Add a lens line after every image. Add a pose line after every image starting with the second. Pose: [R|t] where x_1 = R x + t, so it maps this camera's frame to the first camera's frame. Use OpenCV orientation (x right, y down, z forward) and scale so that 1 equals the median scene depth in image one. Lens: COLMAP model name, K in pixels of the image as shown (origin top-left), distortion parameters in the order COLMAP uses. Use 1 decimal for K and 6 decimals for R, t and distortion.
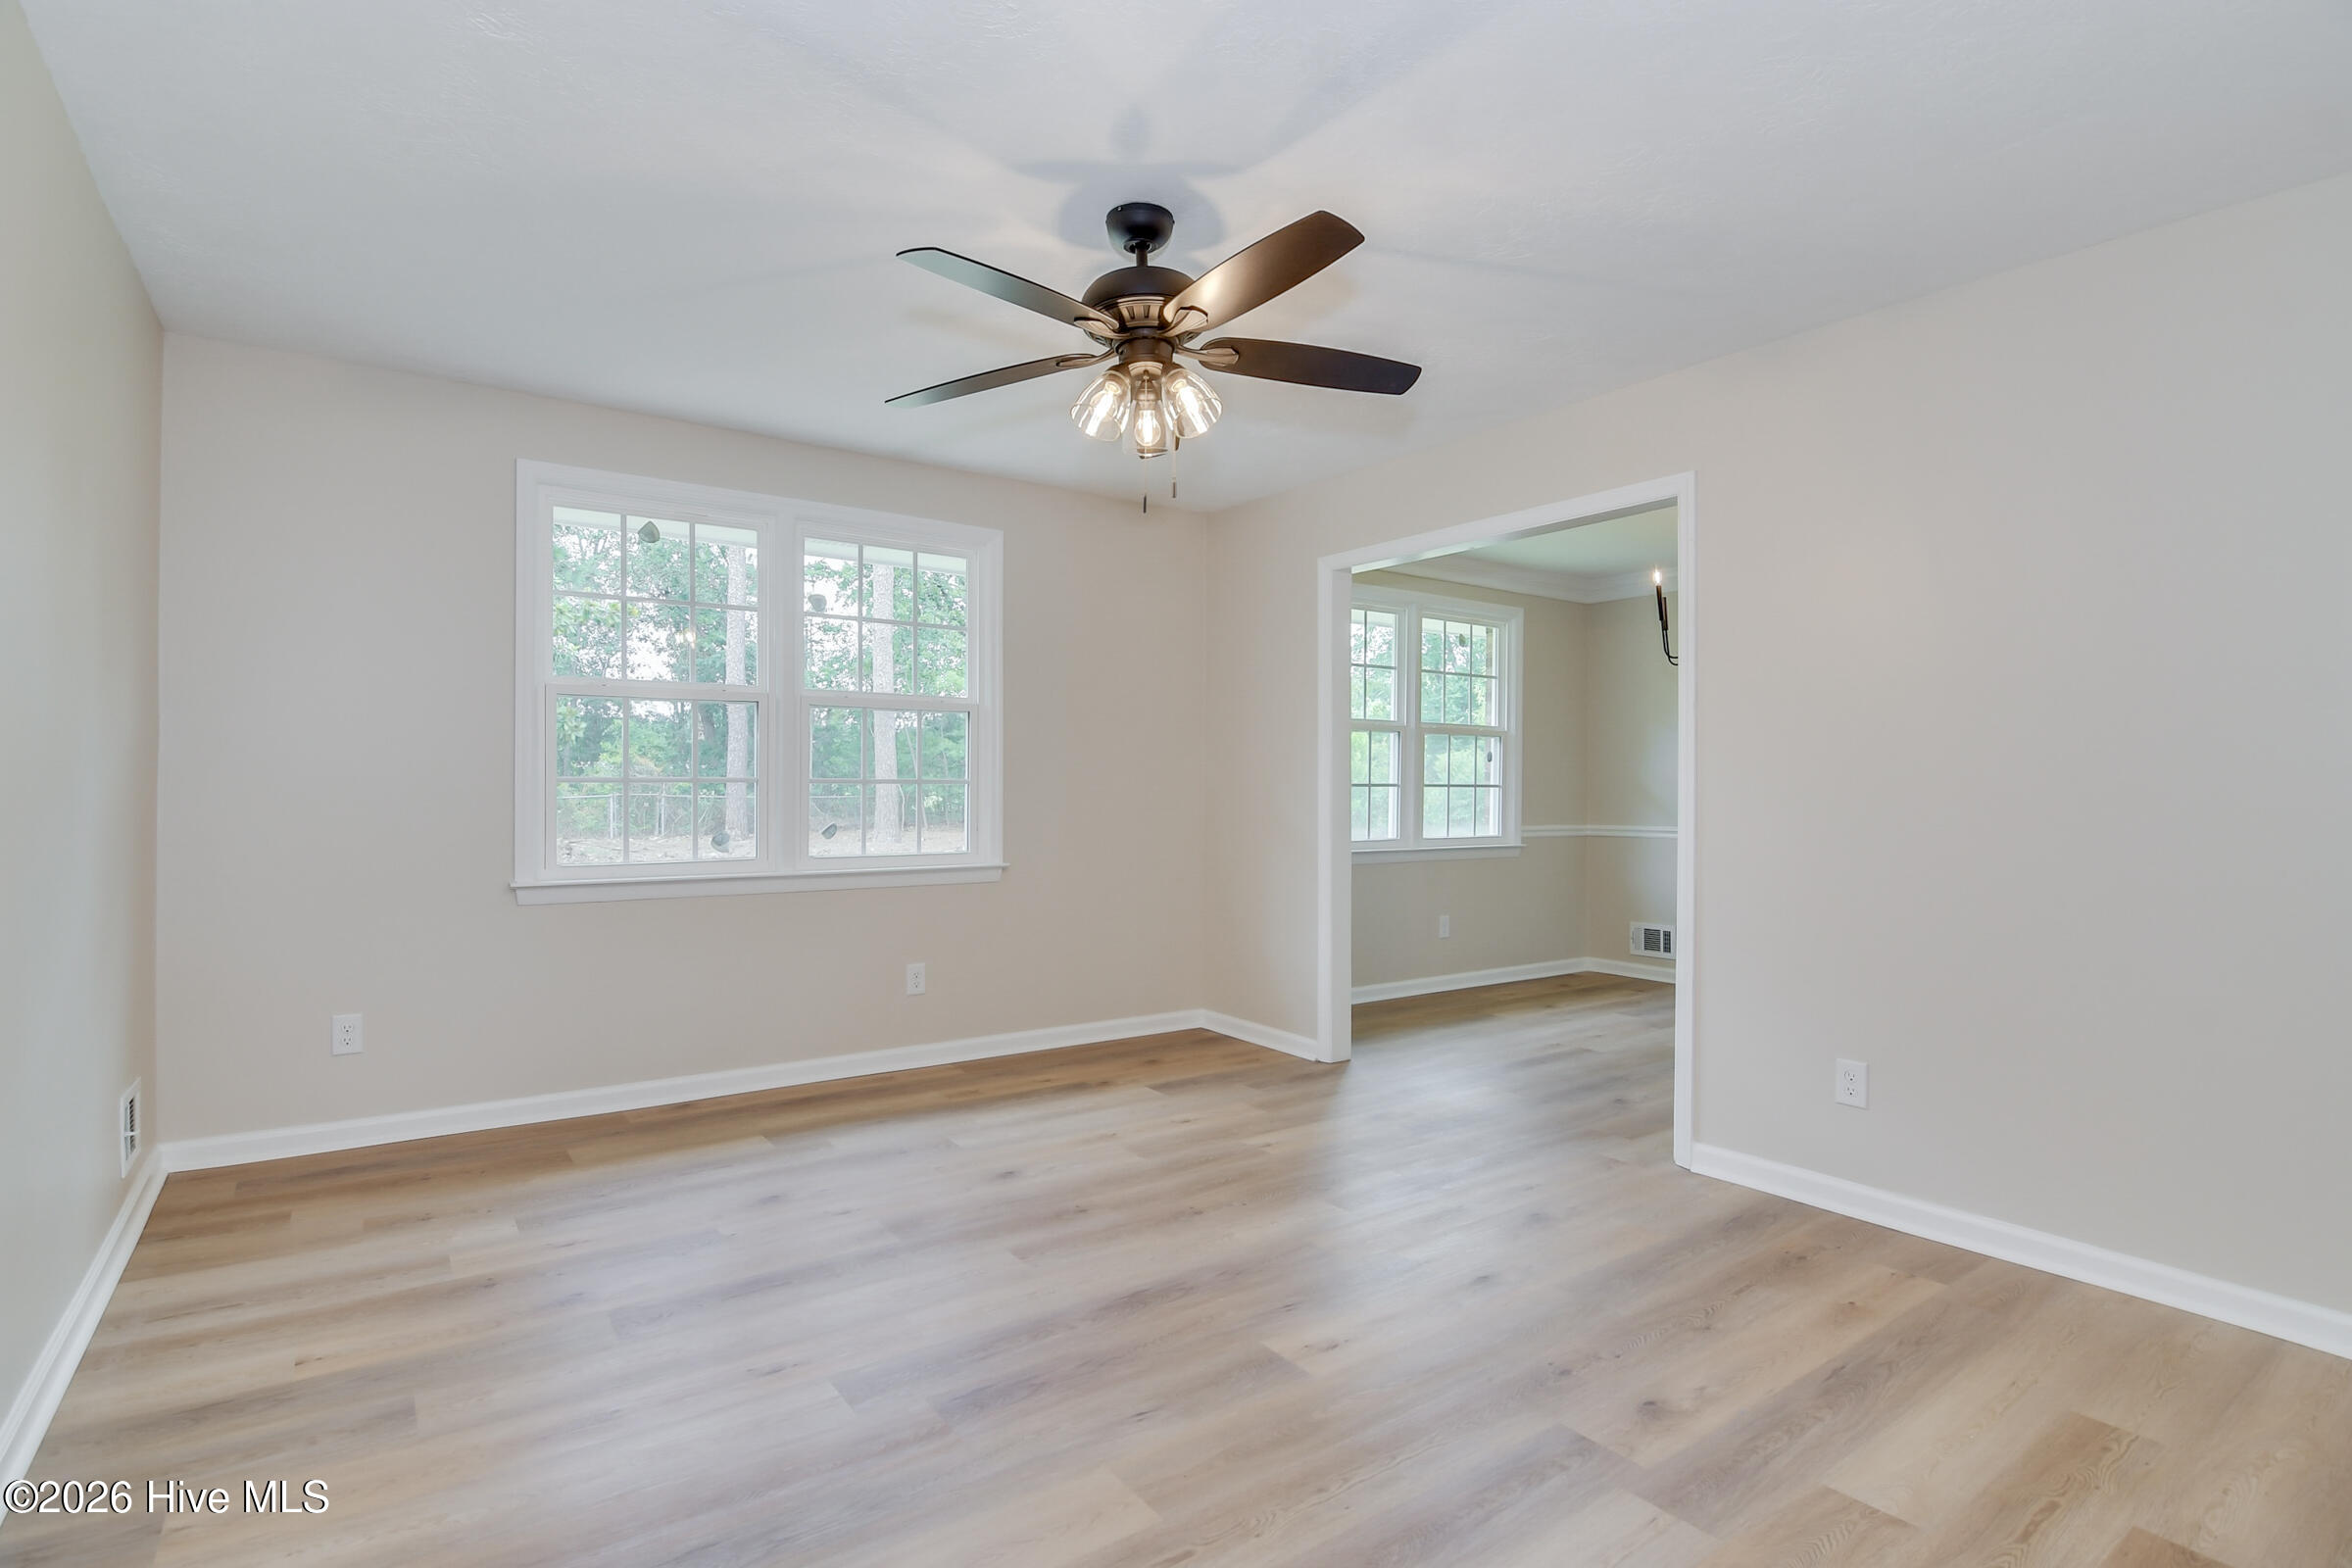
lens RADIAL K [[1152.2, 0, 1170.7], [0, 1152.2, 803.0], [0, 0, 1]] dist [-0.017270, -0.001355]
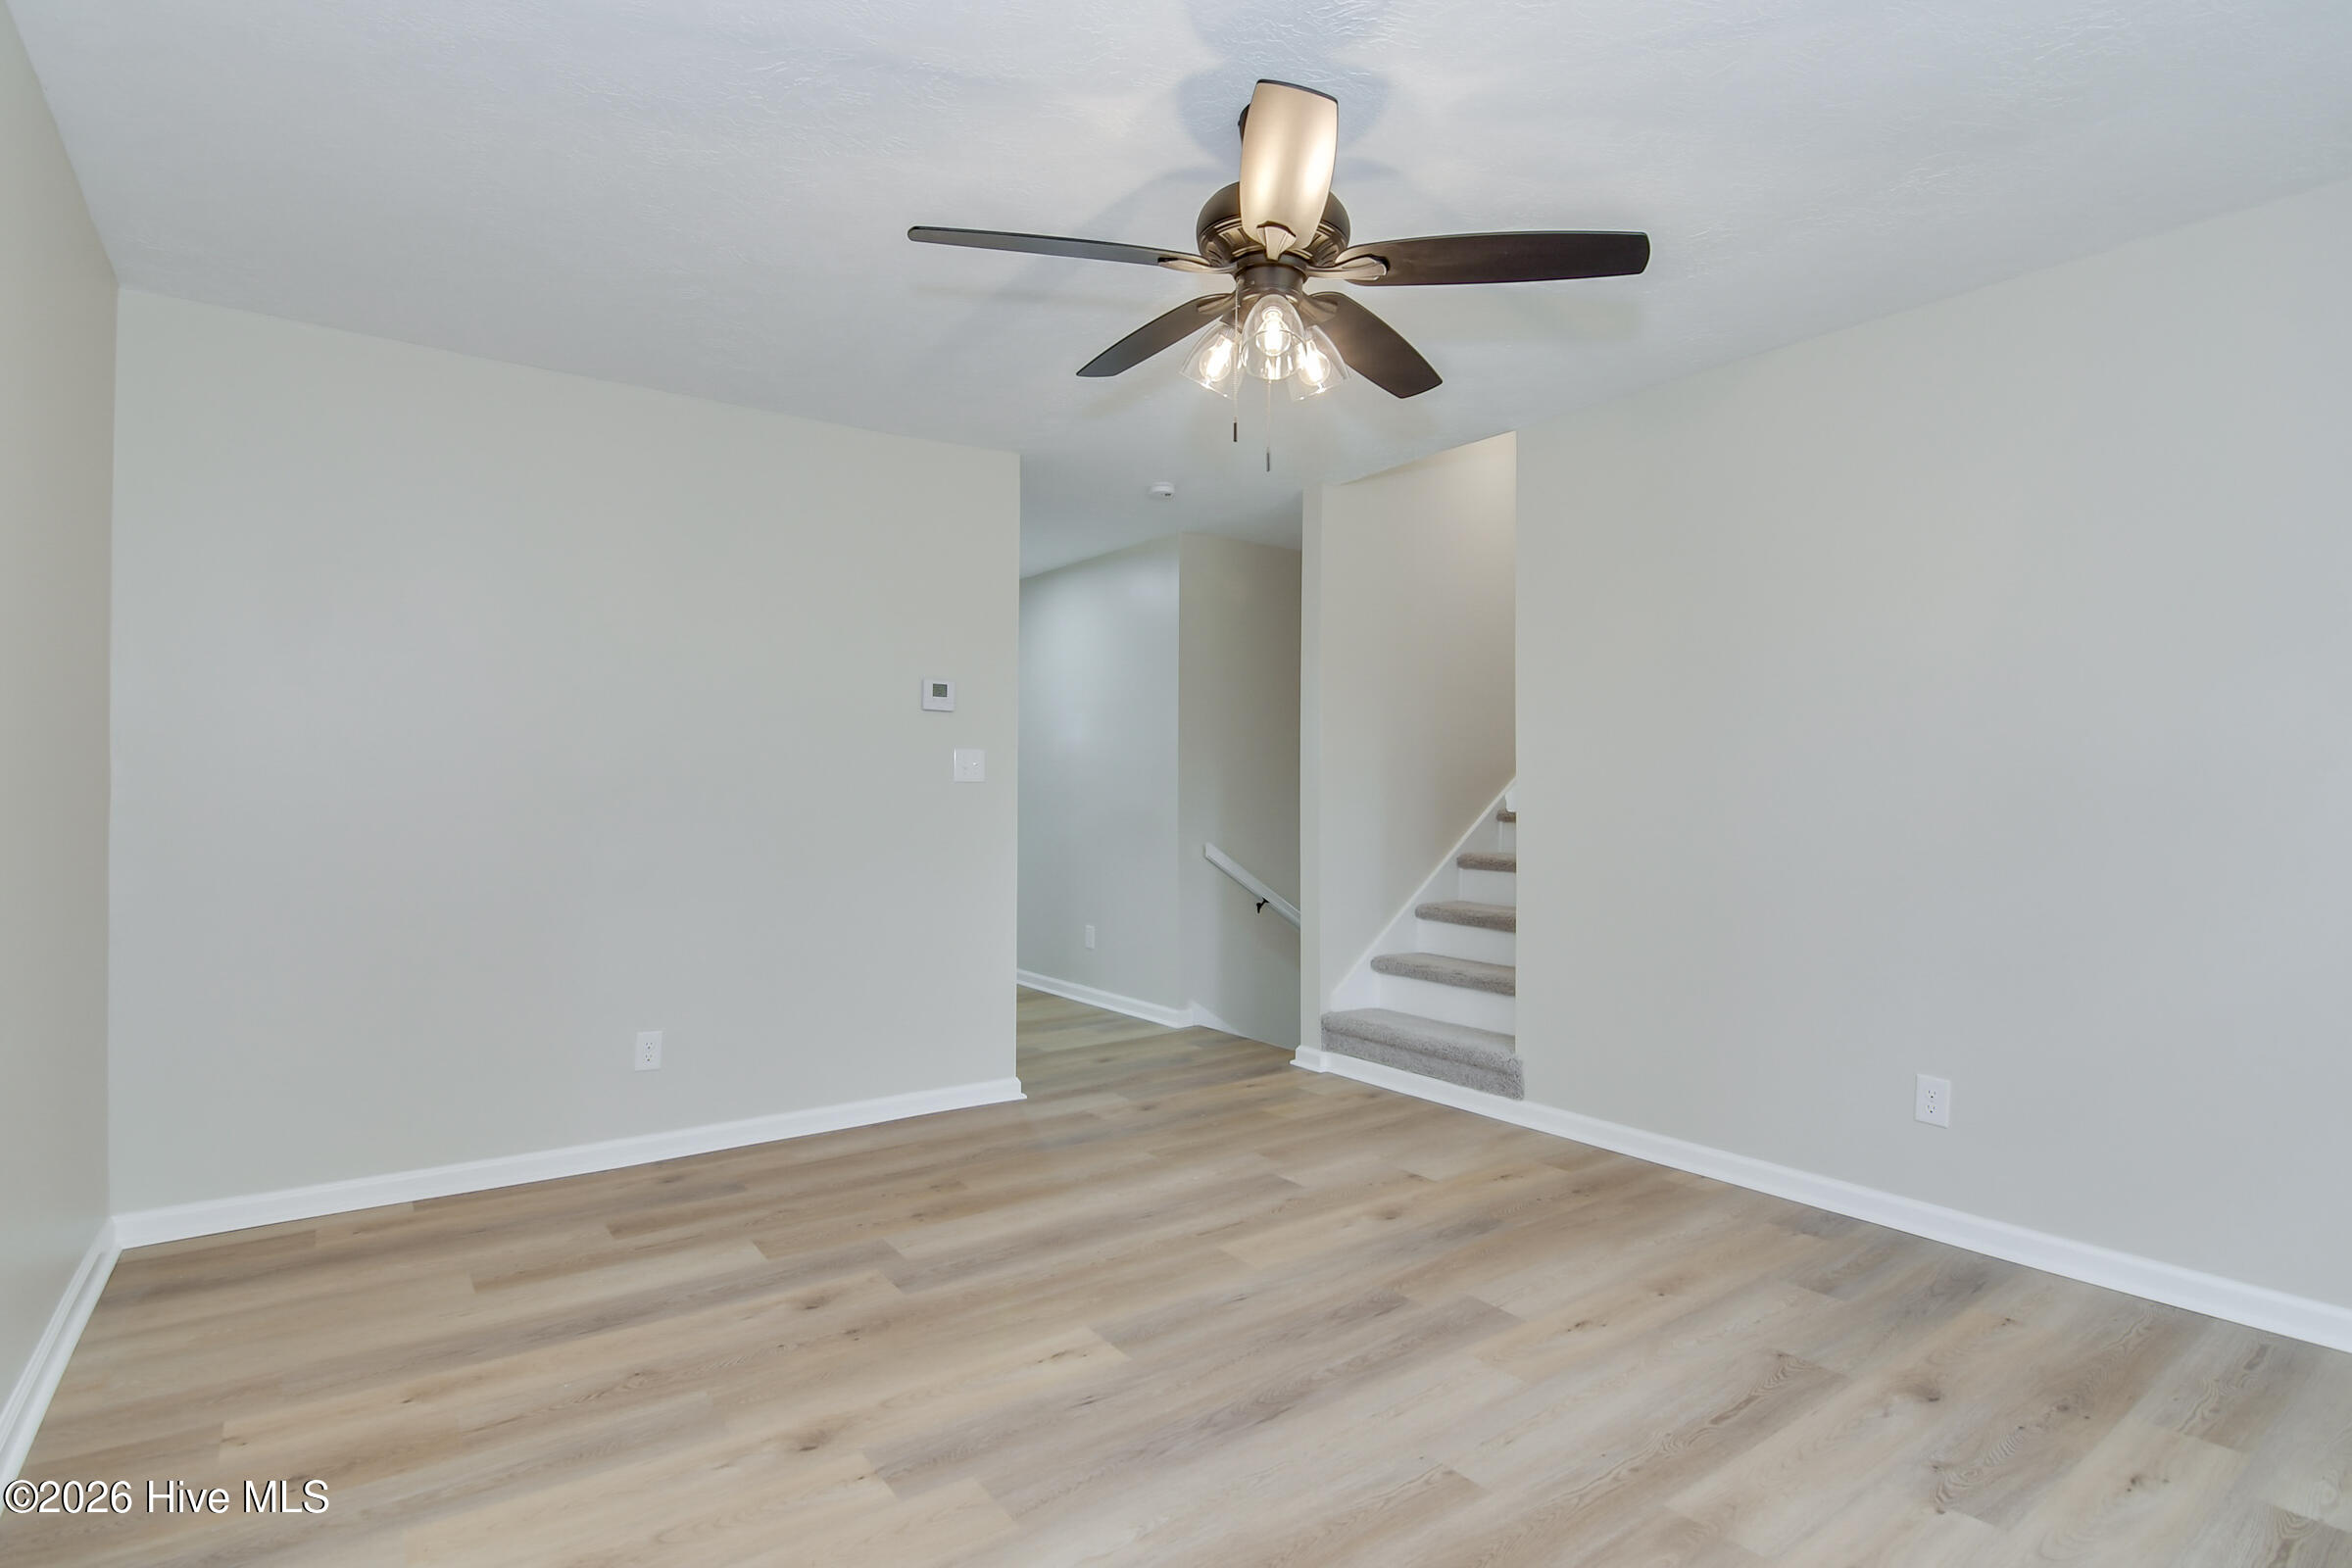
lens RADIAL K [[1123.6, 0, 1176.0], [0, 1123.6, 784.0], [0, 0, 1]] dist [-0.003458, -0.001209]
pose [[-0.999868, -0.011739, -0.011229, 0.045575], [-0.011807, 0.999912, 0.006027, -0.018677], [0.011157, 0.006159, -0.999919, 1.569205]]
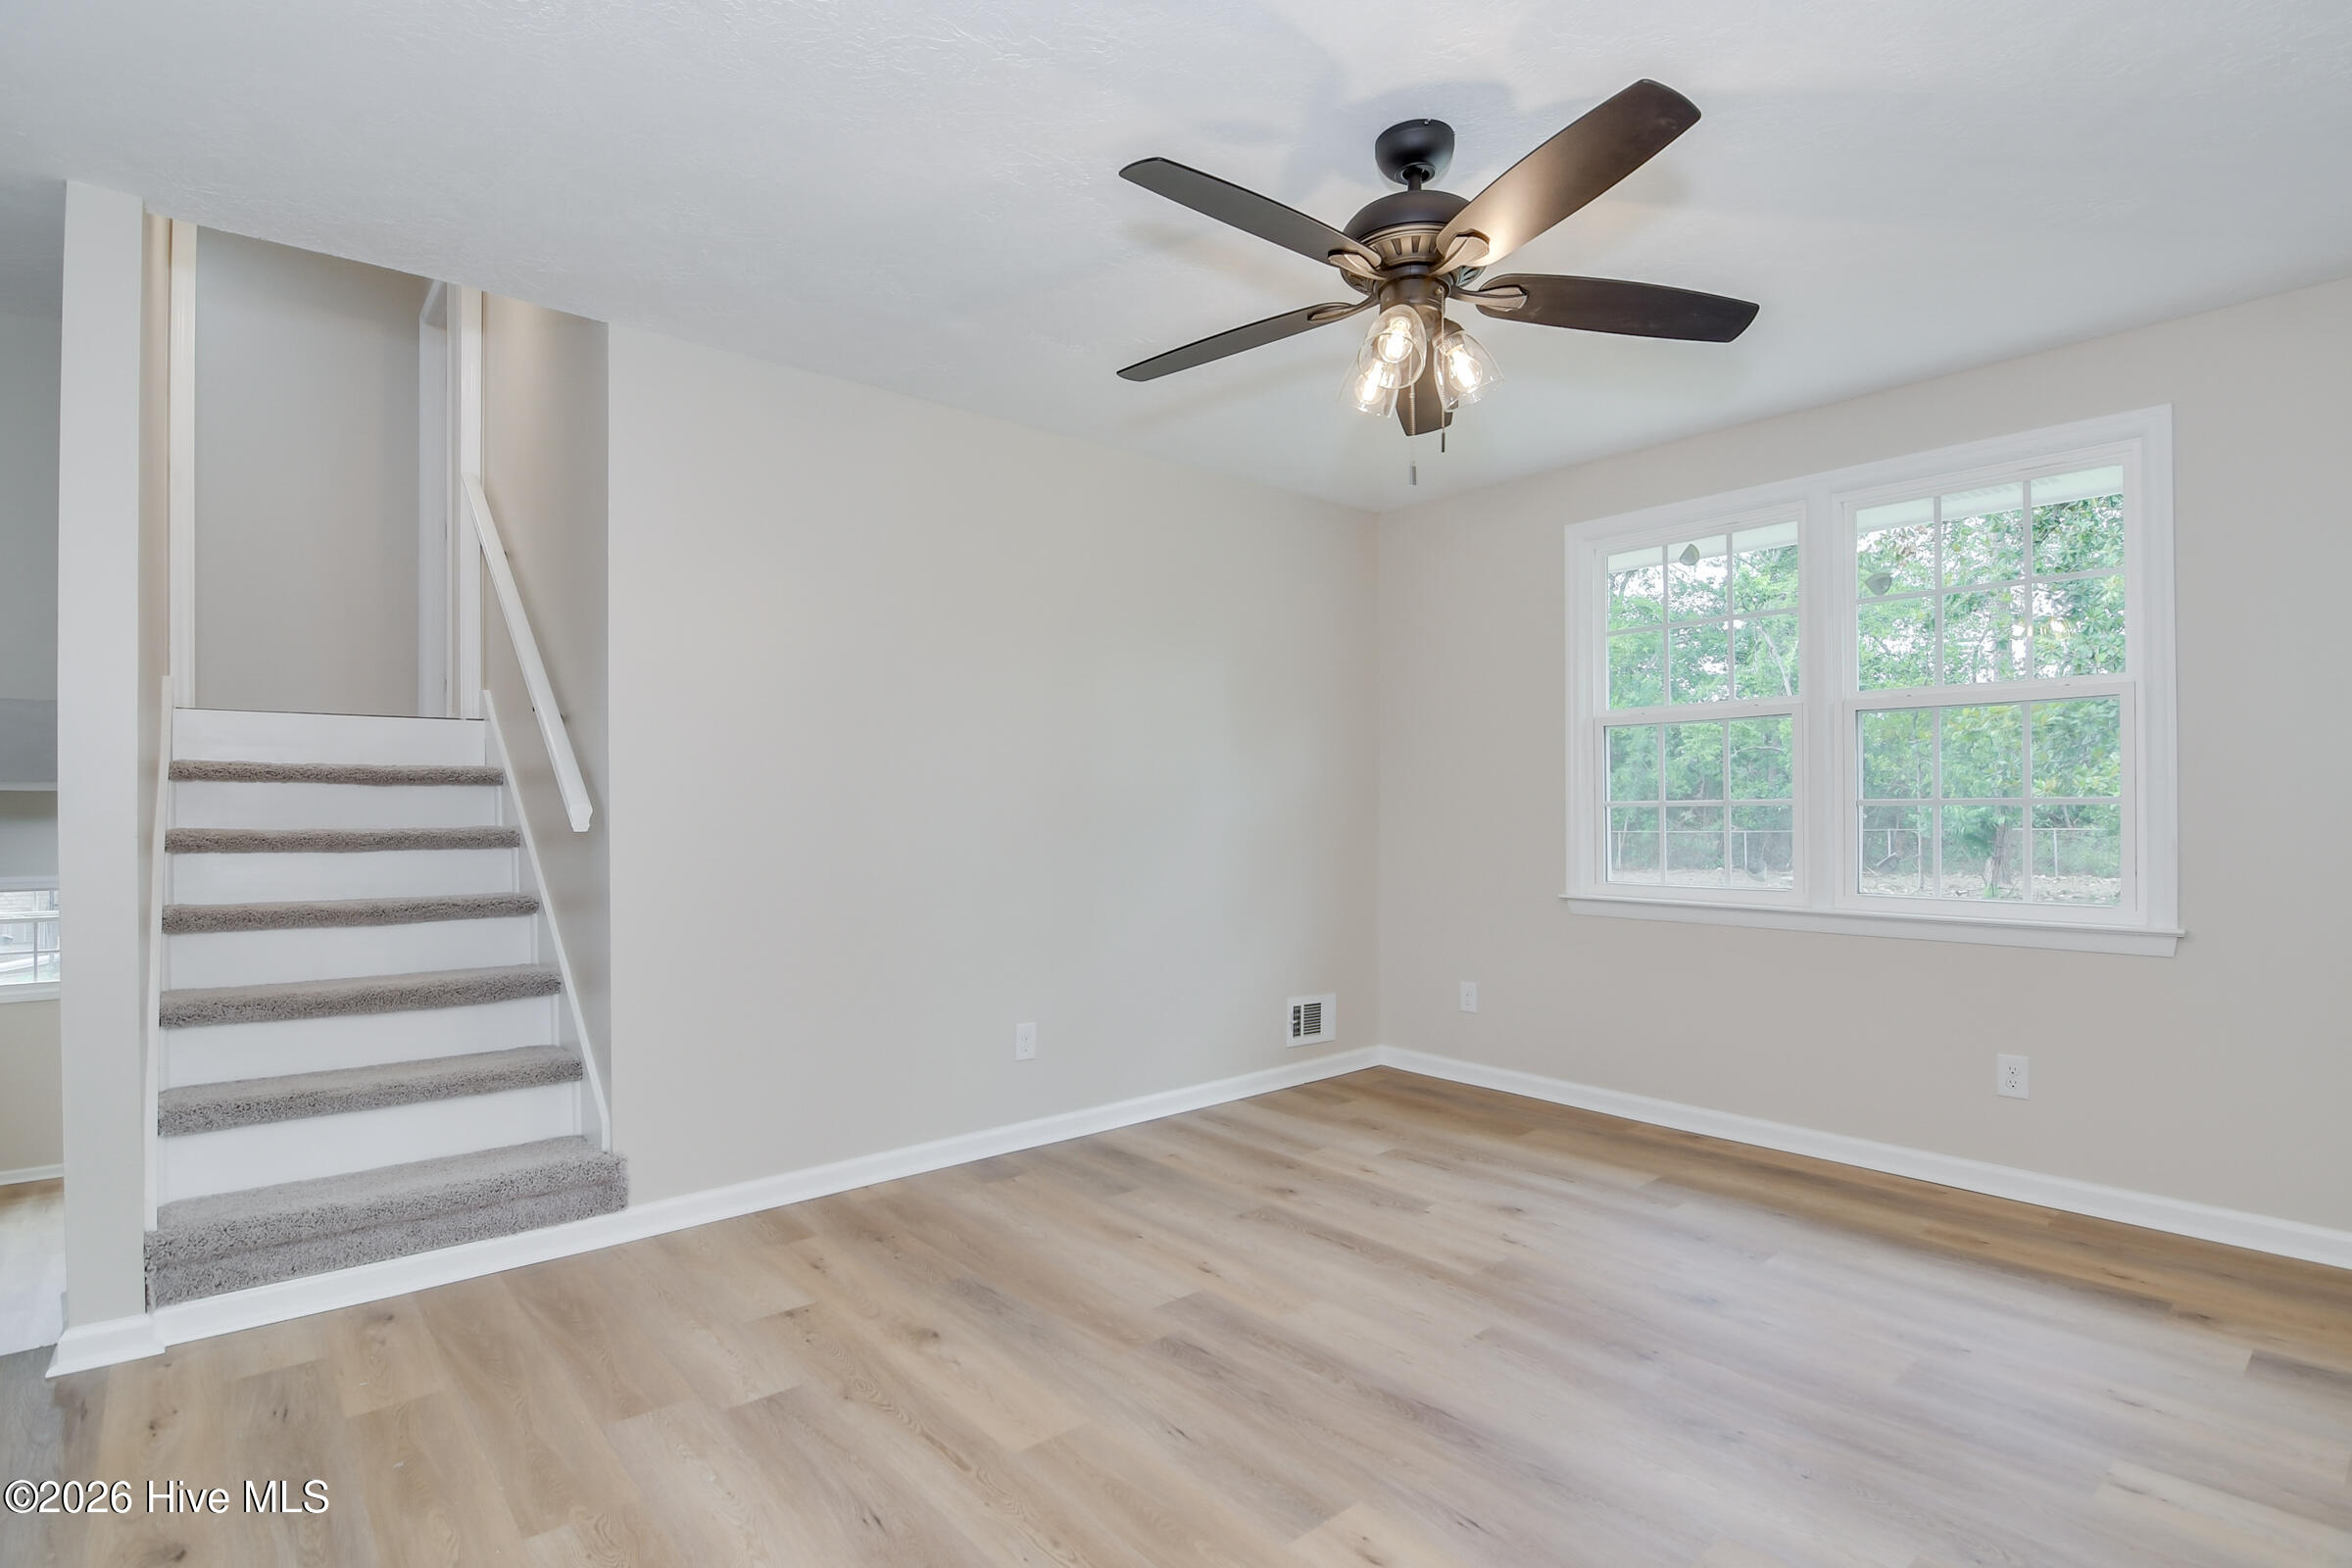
lens RADIAL K [[1152.2, 0, 1170.7], [0, 1152.2, 803.0], [0, 0, 1]] dist [-0.017270, -0.001355]
pose [[0.083516, -0.011025, -0.996445, 0.694189], [-0.014472, 0.999820, -0.012275, -0.001488], [0.996401, 0.015445, 0.083342, 0.641983]]
